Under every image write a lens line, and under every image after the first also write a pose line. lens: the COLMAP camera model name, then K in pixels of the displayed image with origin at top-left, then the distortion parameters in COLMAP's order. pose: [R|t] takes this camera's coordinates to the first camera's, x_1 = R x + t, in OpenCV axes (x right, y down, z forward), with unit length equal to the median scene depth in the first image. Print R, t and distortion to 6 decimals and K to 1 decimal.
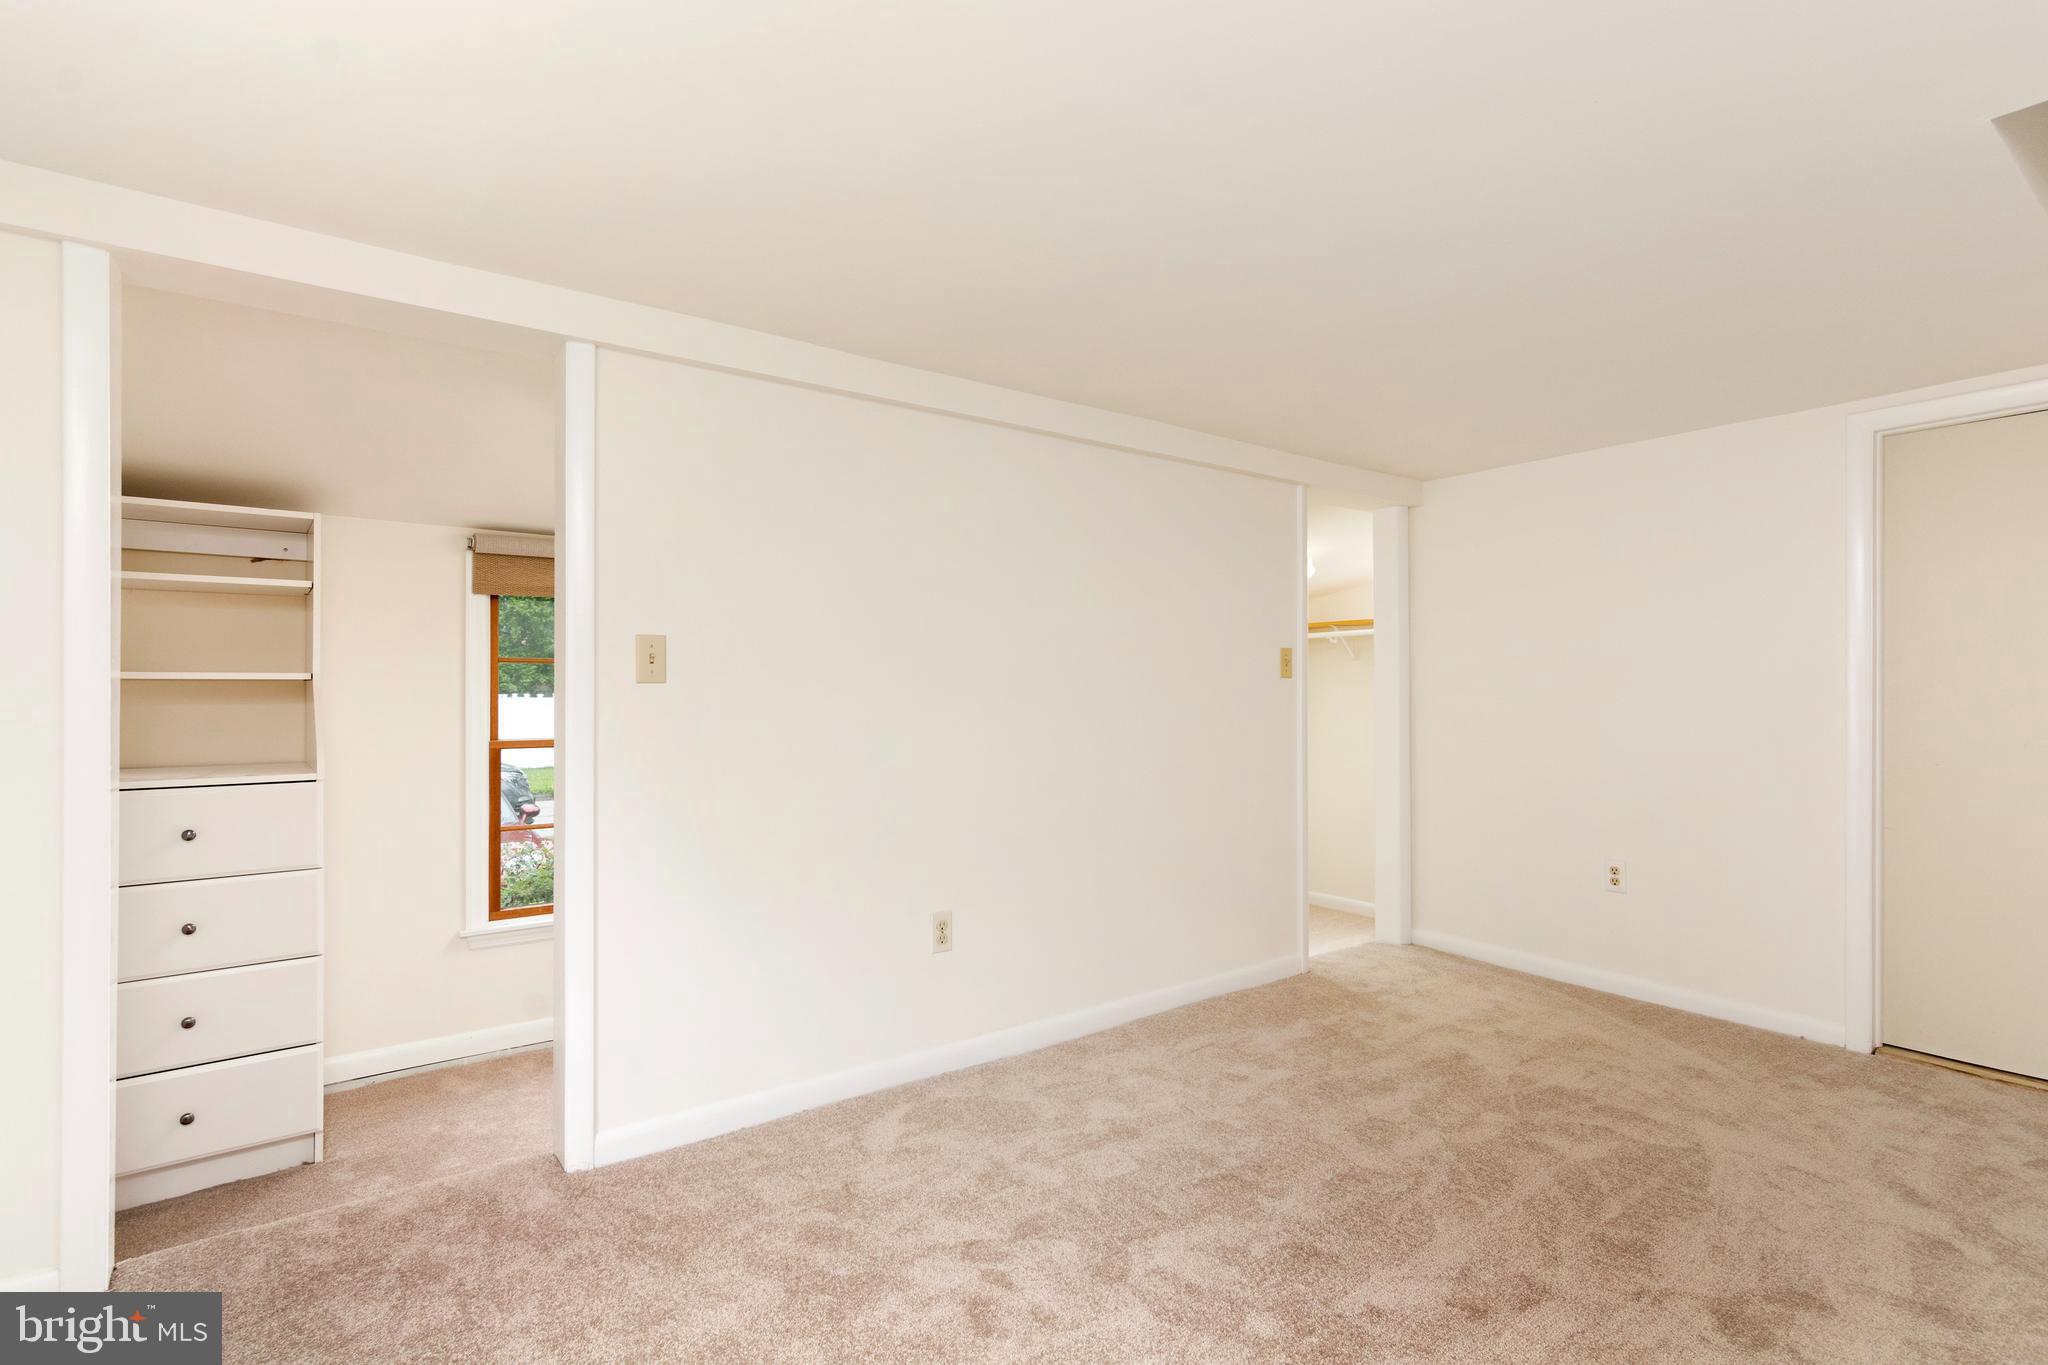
lens RADIAL K [[1005.8, 0, 1009.8], [0, 1005.8, 693.6], [0, 0, 1]] dist [0.011915, 0.000249]
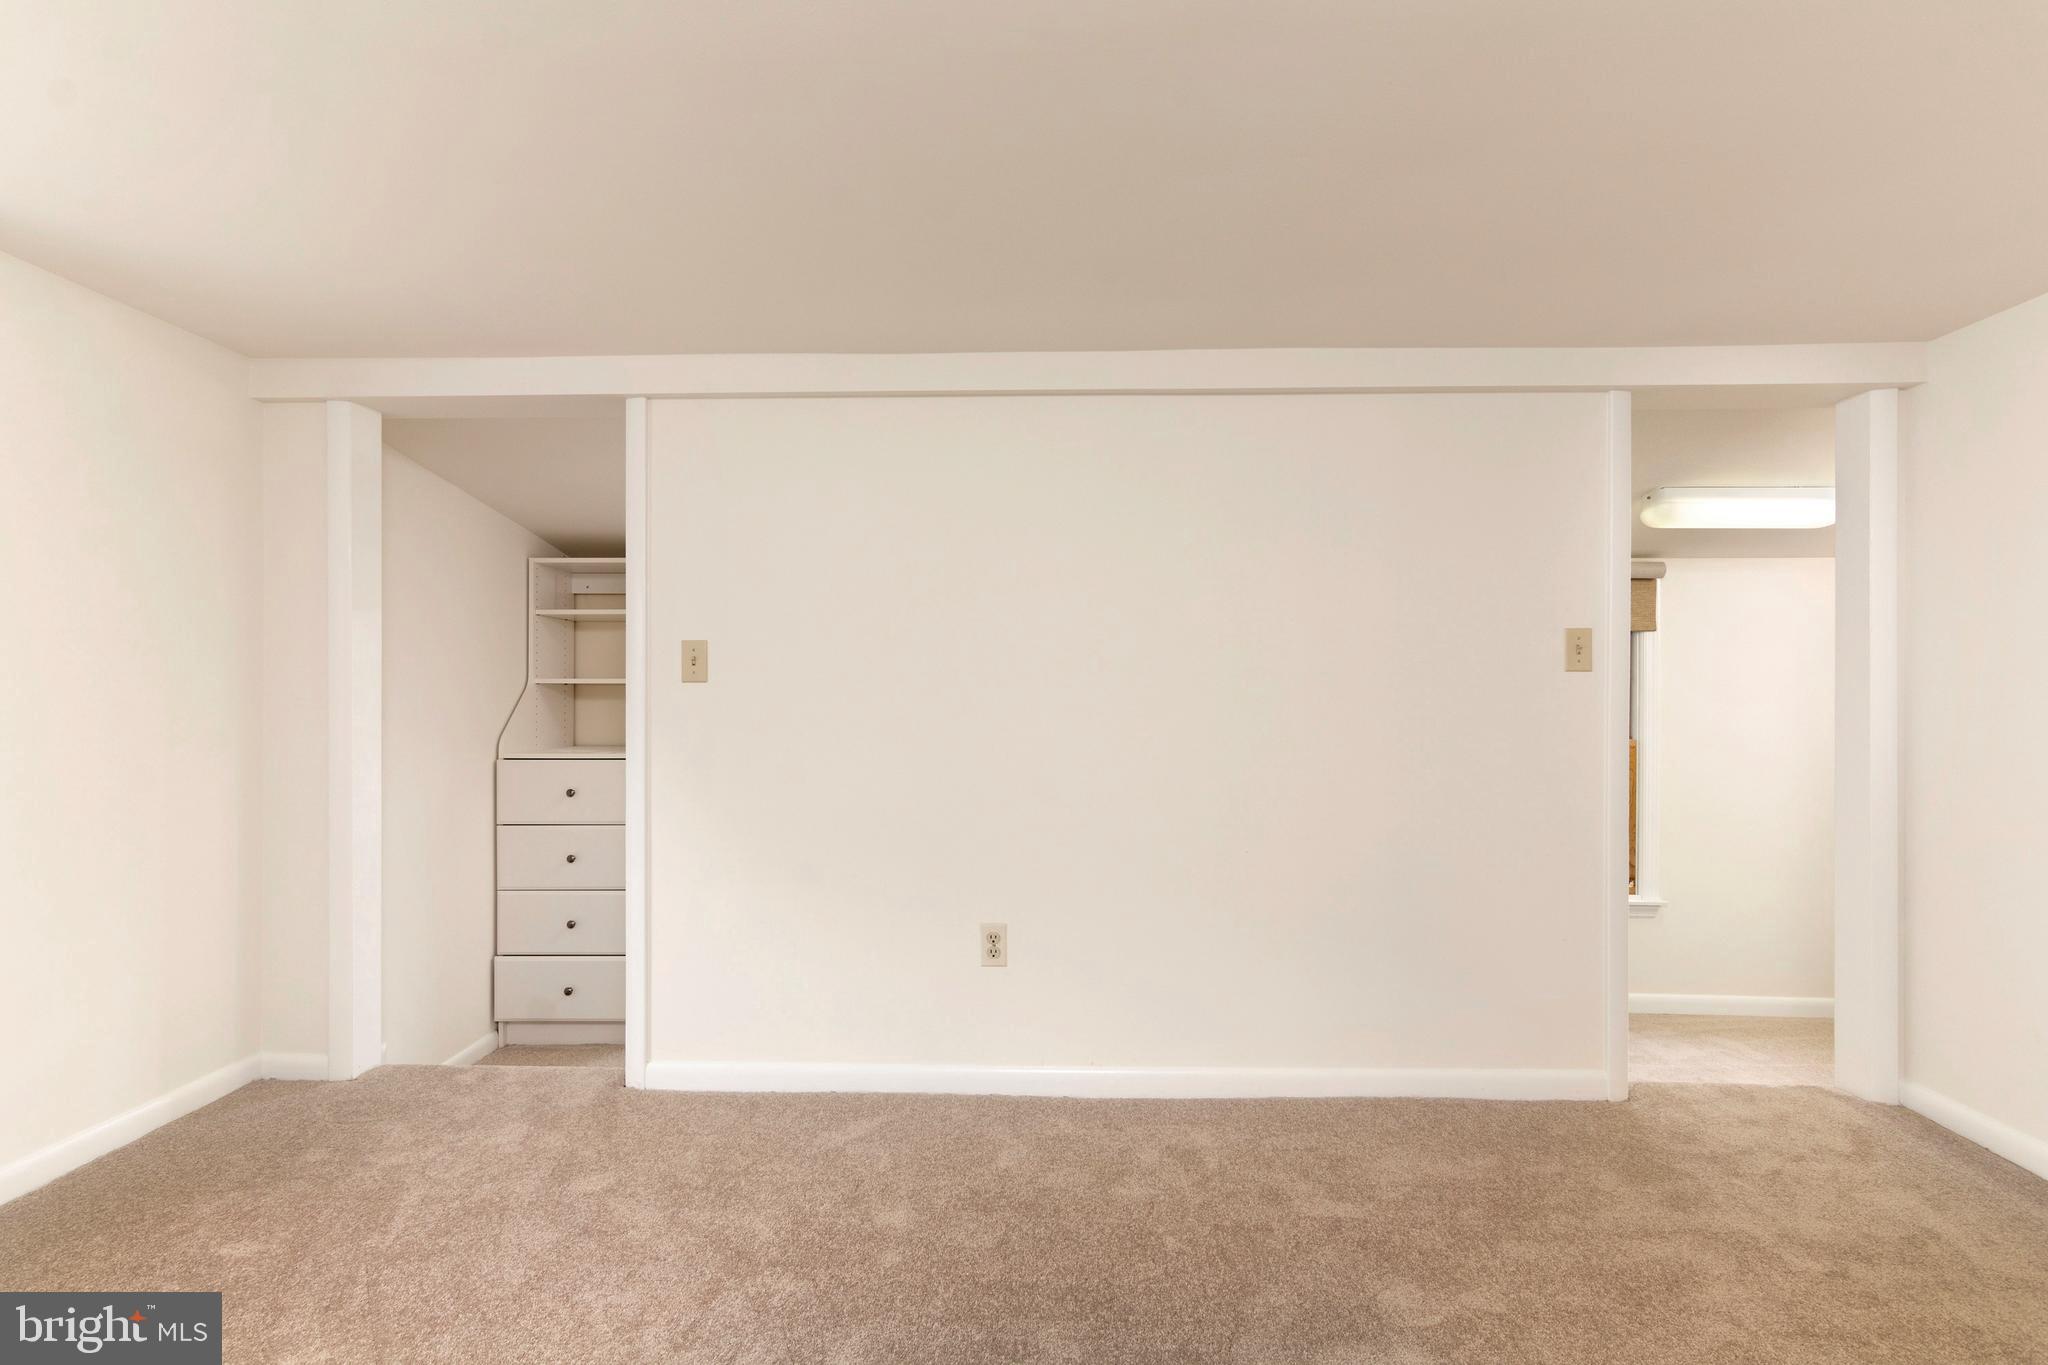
lens RADIAL K [[991.2, 0, 1025.2], [0, 991.2, 706.9], [0, 0, 1]] dist [0.013495, 0.000448]
pose [[0.780711, 0.005783, -0.624866, 0.530888], [-0.002865, 0.999980, 0.005674, 0.008239], [0.624886, -0.002640, 0.780712, 0.289833]]
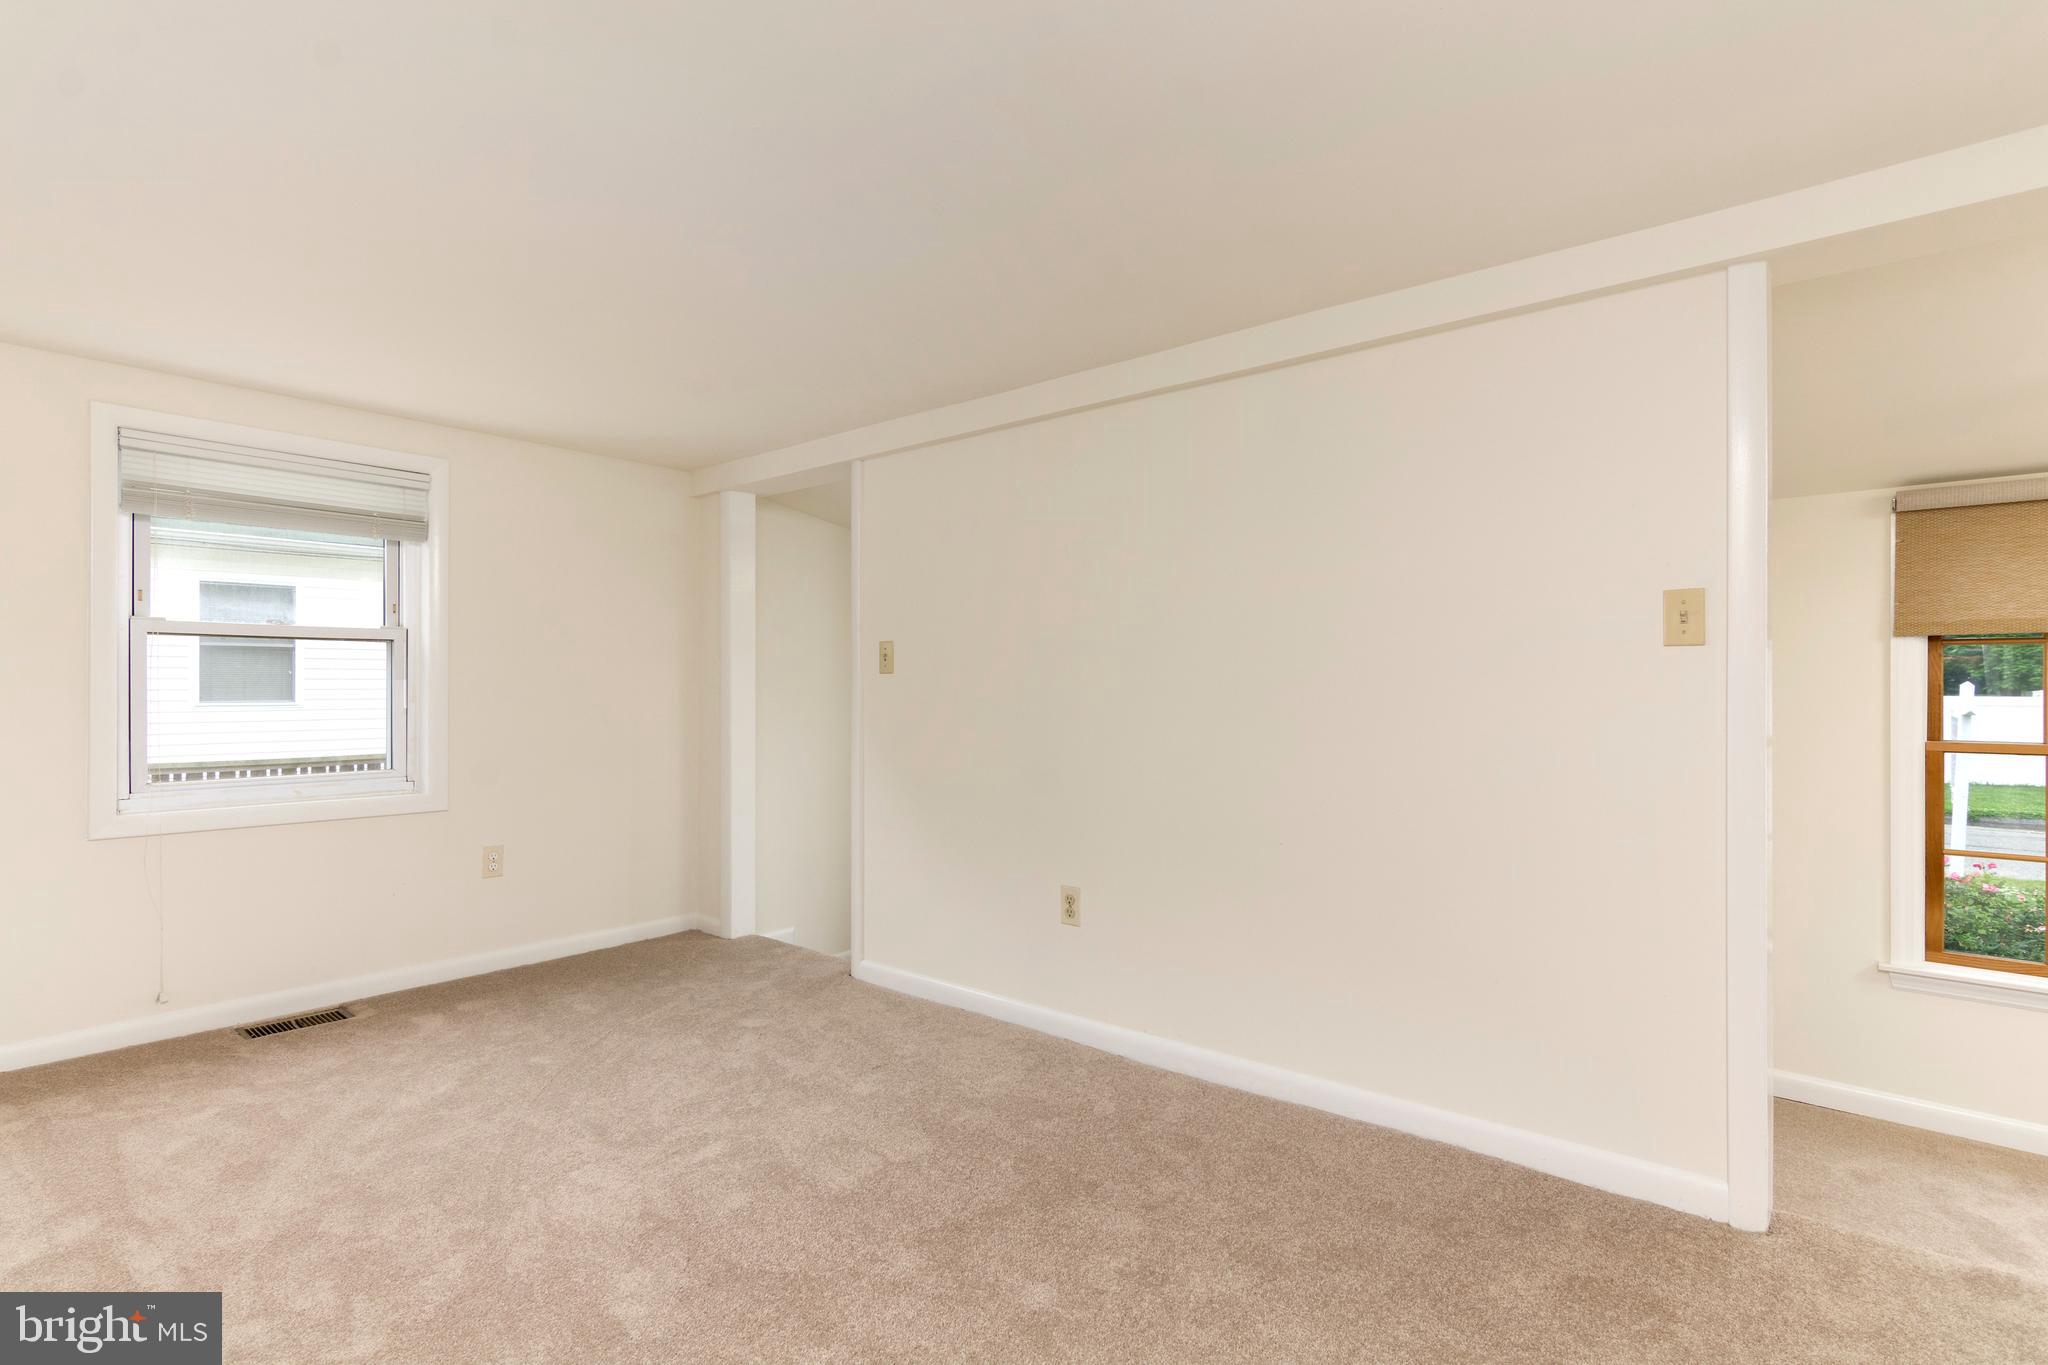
lens RADIAL K [[1005.8, 0, 1009.8], [0, 1005.8, 693.6], [0, 0, 1]] dist [0.011915, 0.000249]
pose [[0.220628, 0.006783, -0.975334, 0.935847], [0.001817, 0.999971, 0.007365, 0.006896], [0.975356, -0.003397, 0.220609, 0.699906]]
